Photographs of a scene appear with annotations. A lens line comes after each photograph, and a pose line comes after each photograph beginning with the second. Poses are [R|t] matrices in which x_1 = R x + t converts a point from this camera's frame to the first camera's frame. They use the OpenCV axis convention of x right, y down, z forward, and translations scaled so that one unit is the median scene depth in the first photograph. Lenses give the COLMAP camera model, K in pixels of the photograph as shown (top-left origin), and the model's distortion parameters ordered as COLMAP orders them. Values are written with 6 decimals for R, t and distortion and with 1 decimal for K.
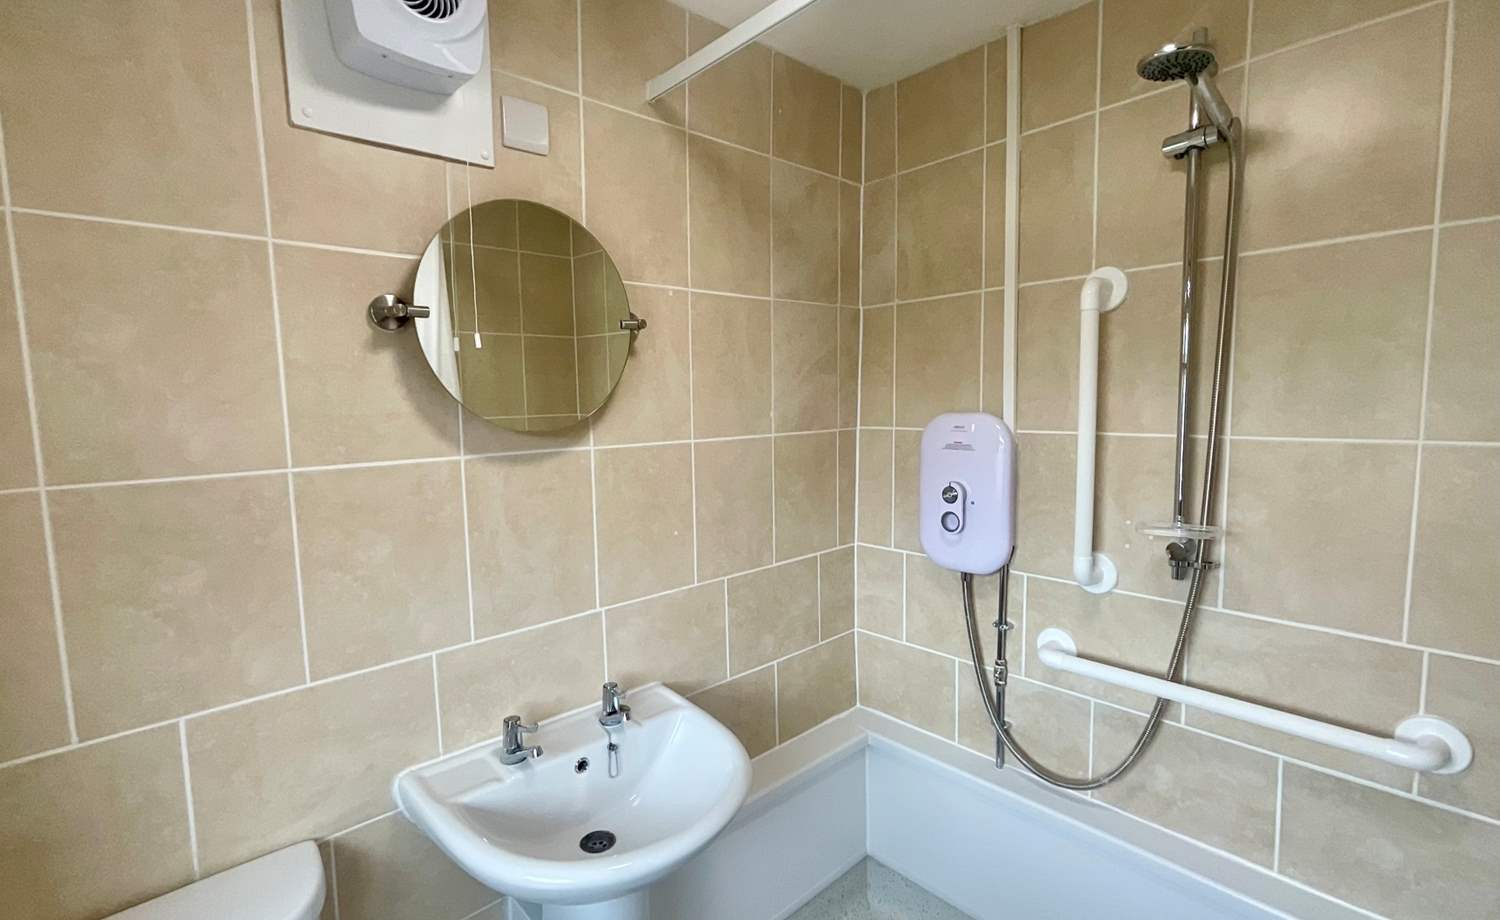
lens RADIAL K [[651.9, 0, 750.0], [0, 651.9, 460.0], [0, 0, 1]] dist [-0.000443, -0.000522]
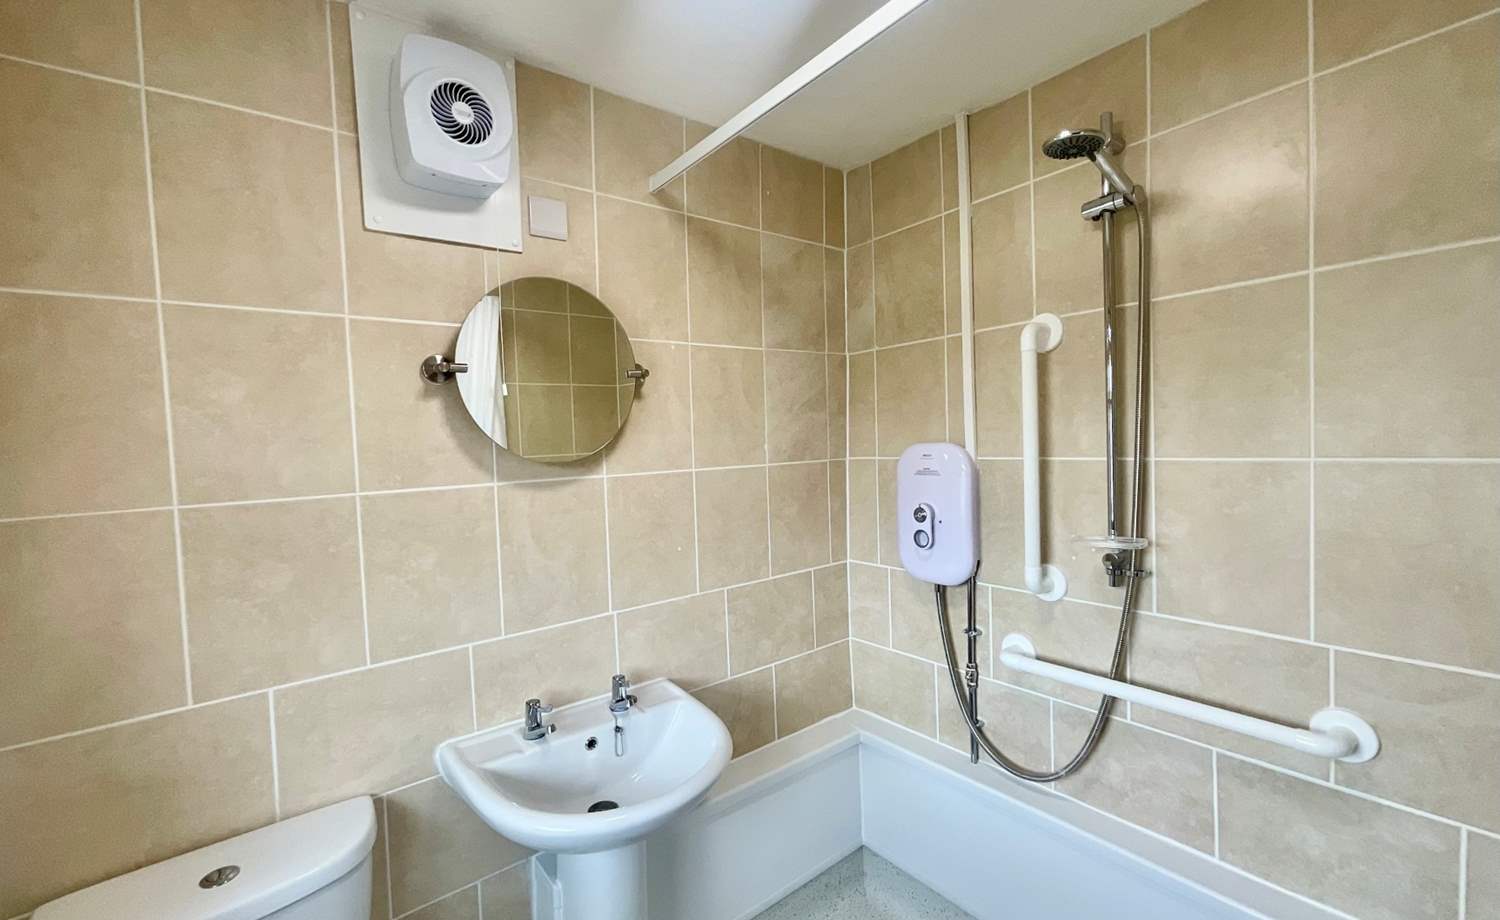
lens RADIAL K [[603.5, 0, 751.8], [0, 603.5, 462.6], [0, 0, 1]] dist [-0.000042, 0.000179]
pose [[0.997115, -0.014034, -0.074591, 0.115478], [0.010051, 0.998517, -0.053509, 0.019563], [0.075231, 0.052605, 0.995778, -0.092014]]
